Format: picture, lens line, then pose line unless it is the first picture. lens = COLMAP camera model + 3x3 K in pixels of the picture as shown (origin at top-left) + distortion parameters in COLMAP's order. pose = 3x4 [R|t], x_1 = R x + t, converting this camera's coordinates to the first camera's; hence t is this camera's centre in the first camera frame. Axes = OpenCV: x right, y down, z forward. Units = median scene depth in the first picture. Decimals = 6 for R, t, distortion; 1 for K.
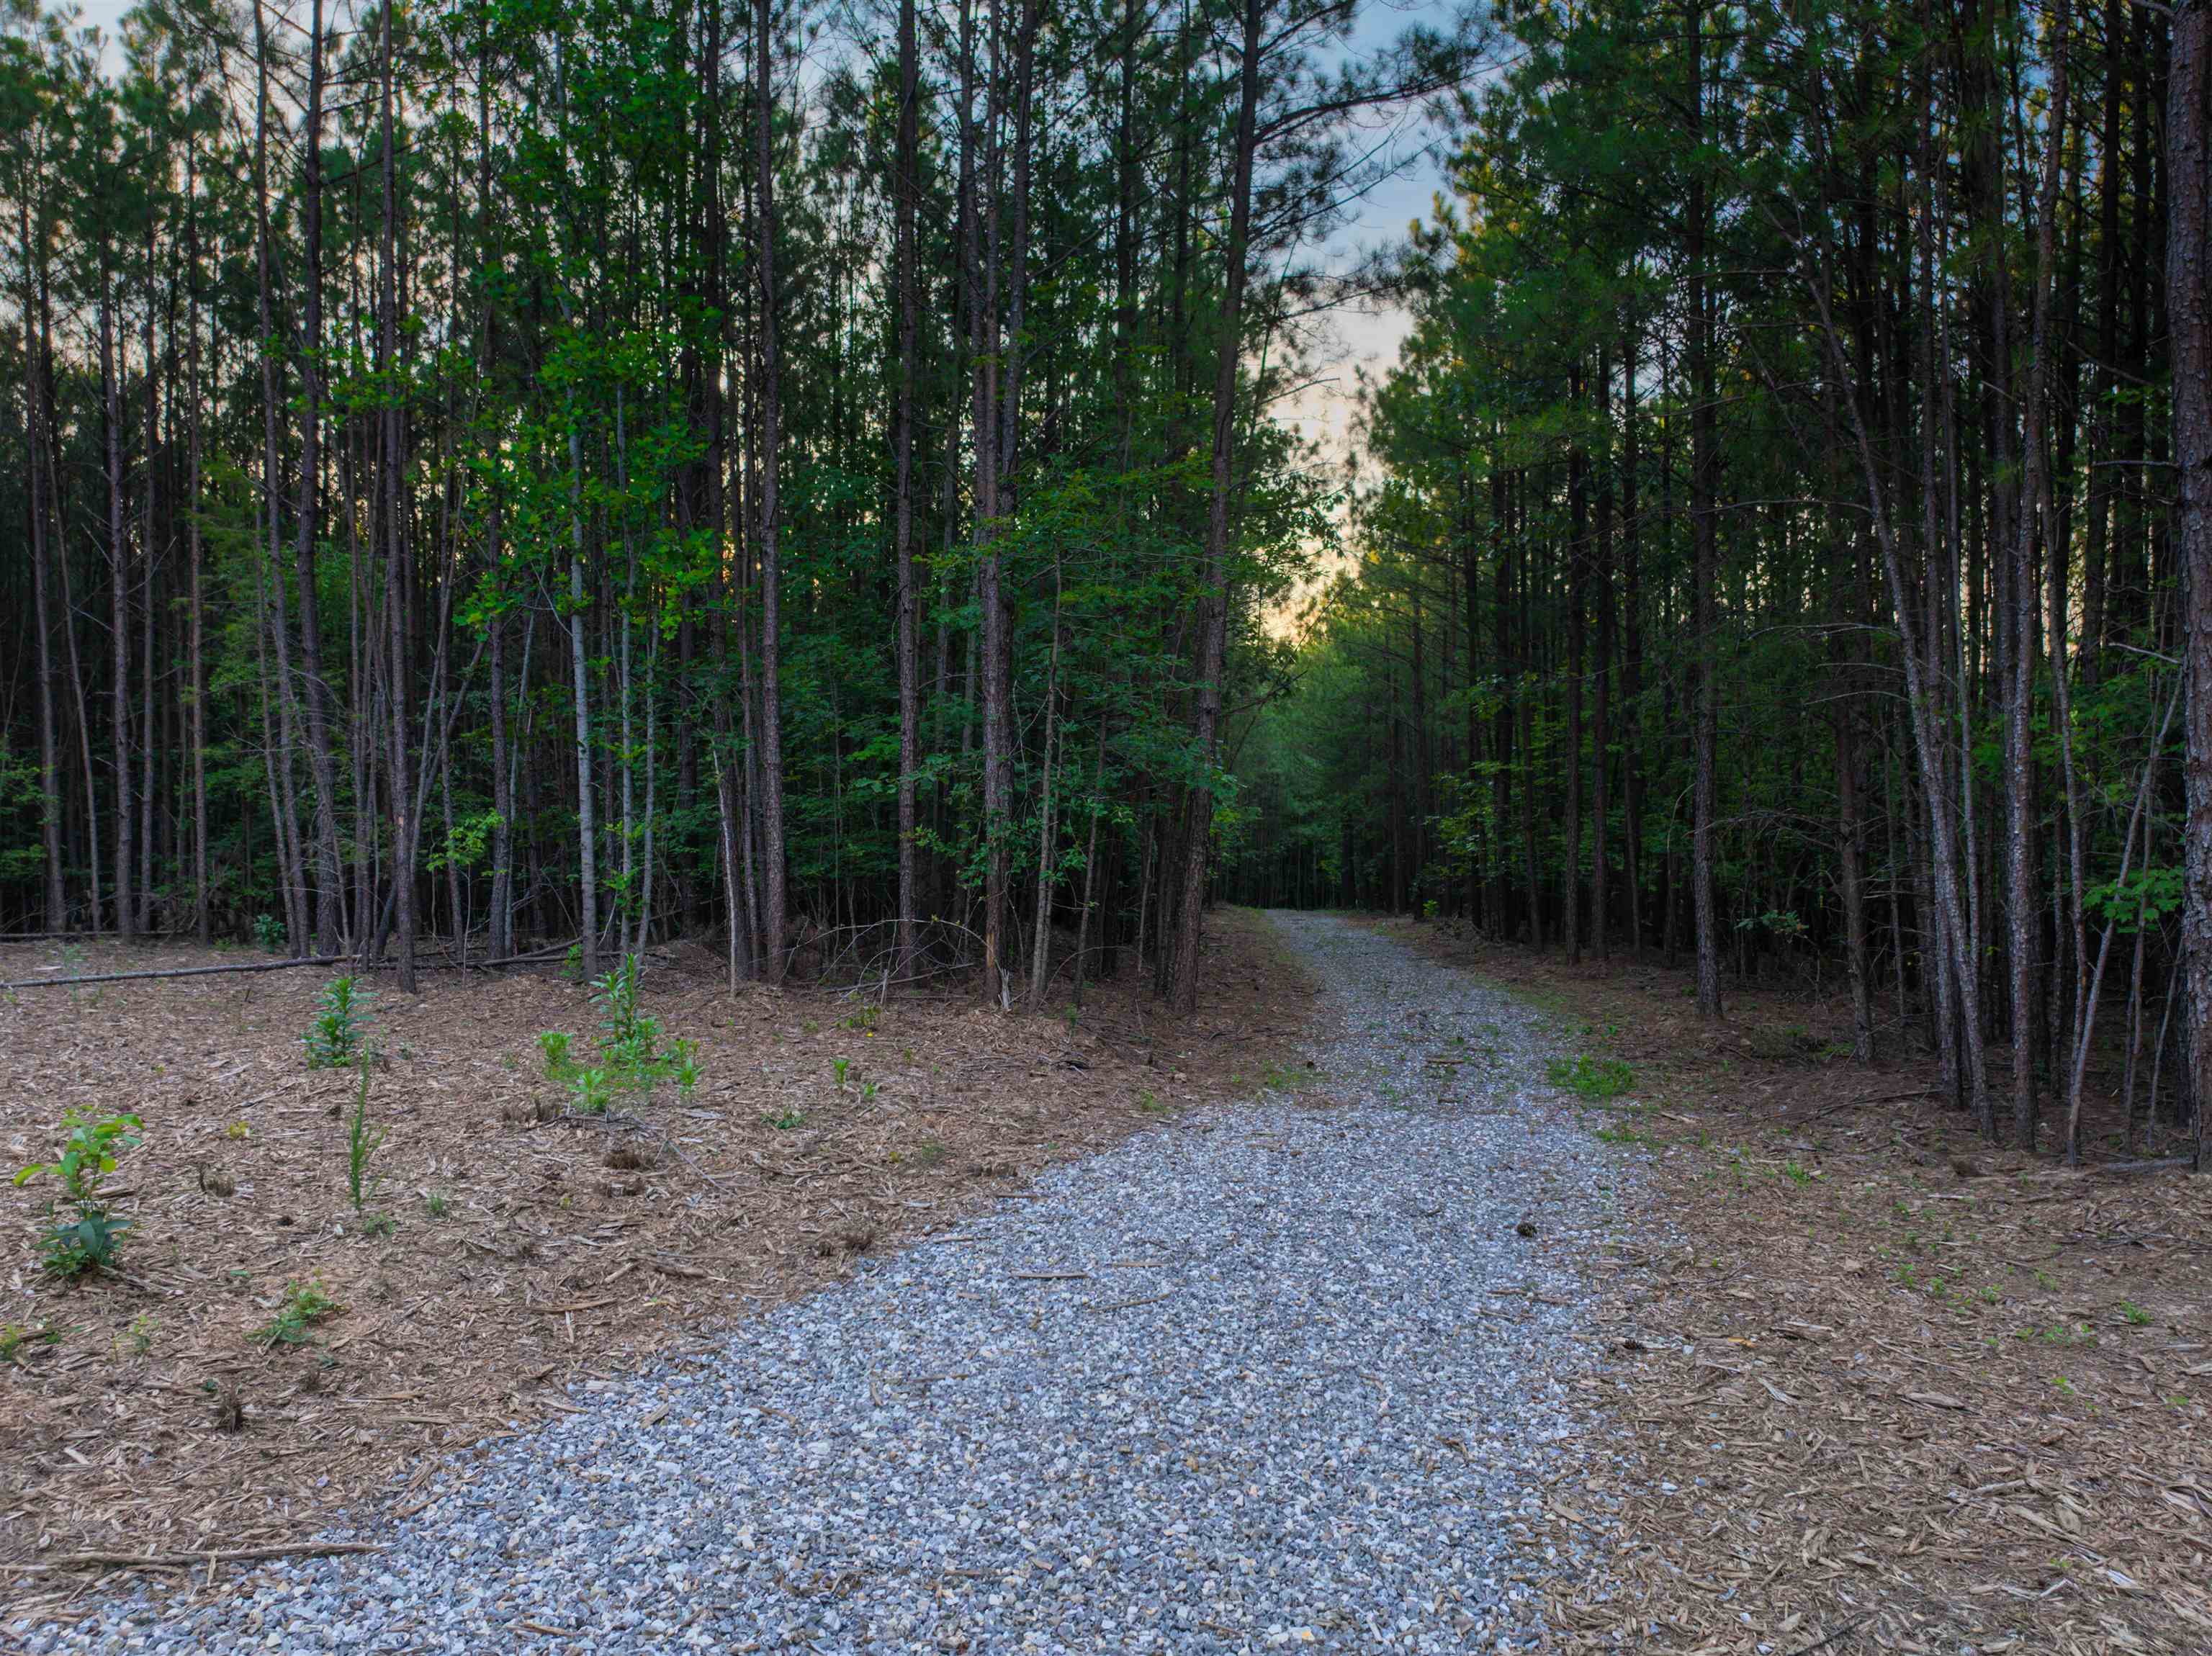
lens RADIAL K [[1570.1, 0, 1103.8], [0, 1570.1, 836.0], [0, 0, 1]] dist [-0.056371, 0.036358]
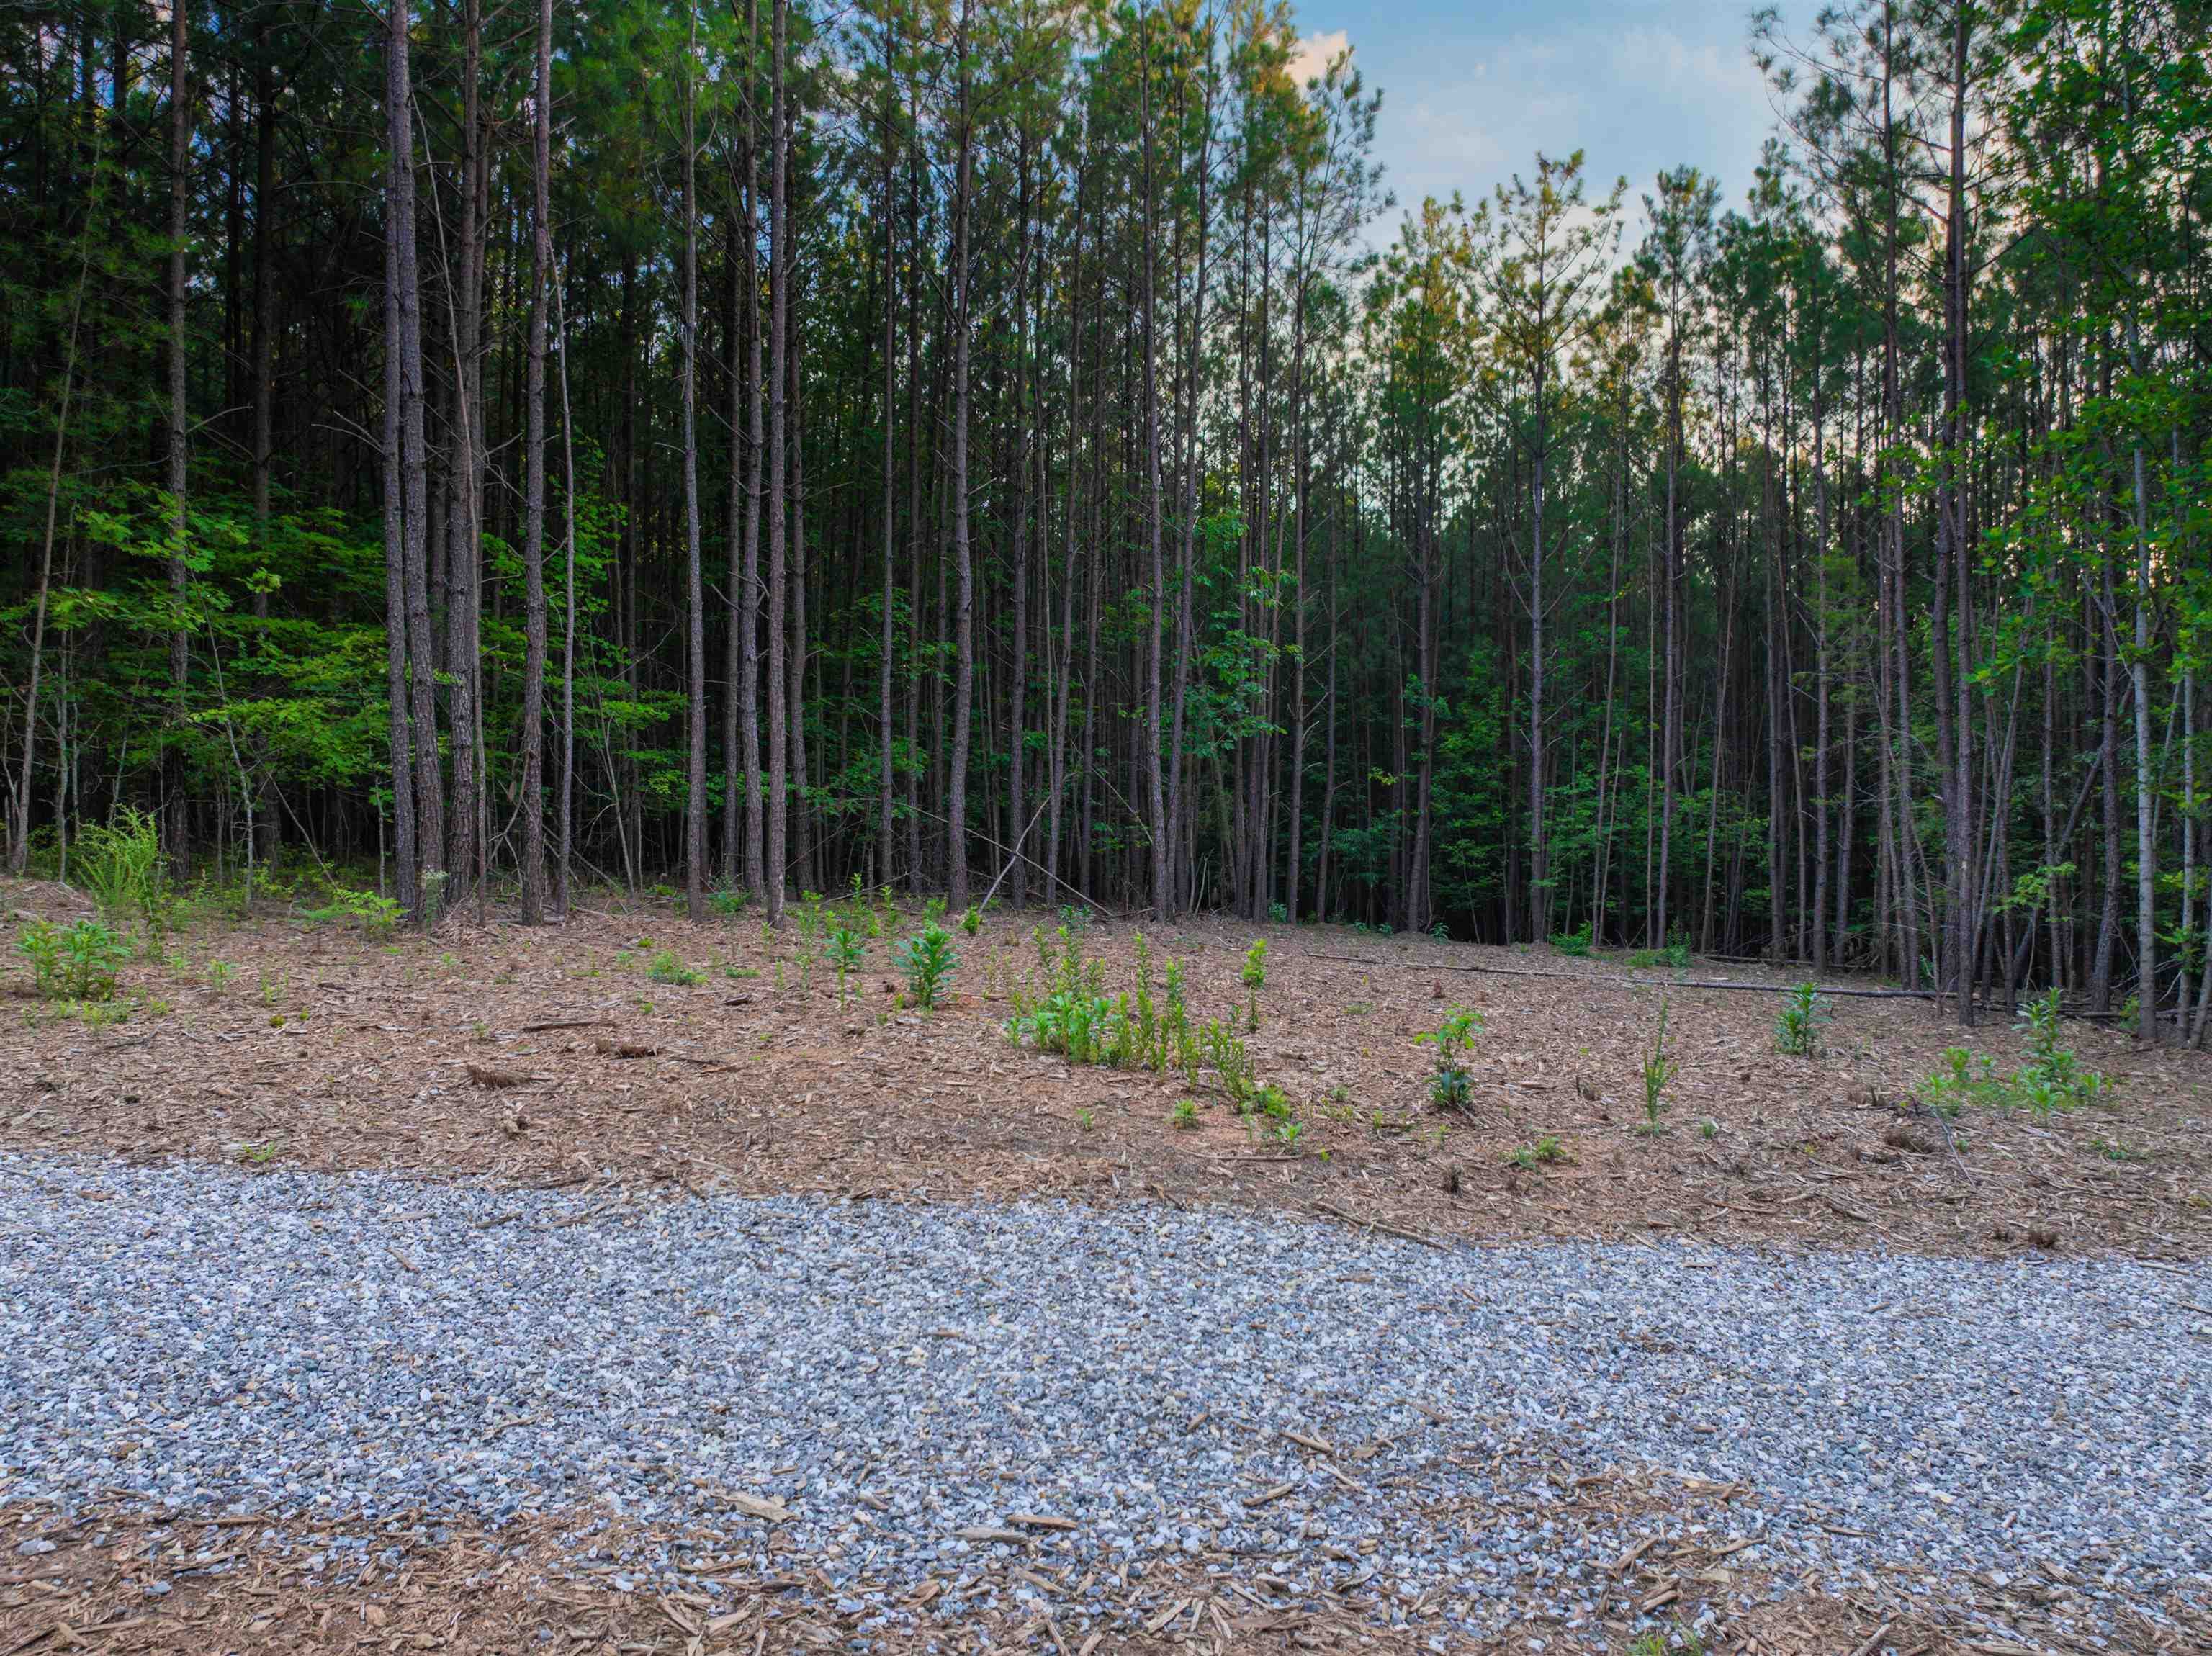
lens RADIAL K [[1570.1, 0, 1113.1], [0, 1570.1, 839.9], [0, 0, 1]] dist [-0.056371, 0.036358]
pose [[0.486266, 0.023266, -0.873501, 0.295198], [-0.057499, 0.998331, -0.005418, 0.019017], [0.871917, 0.052860, 0.486792, -0.056253]]
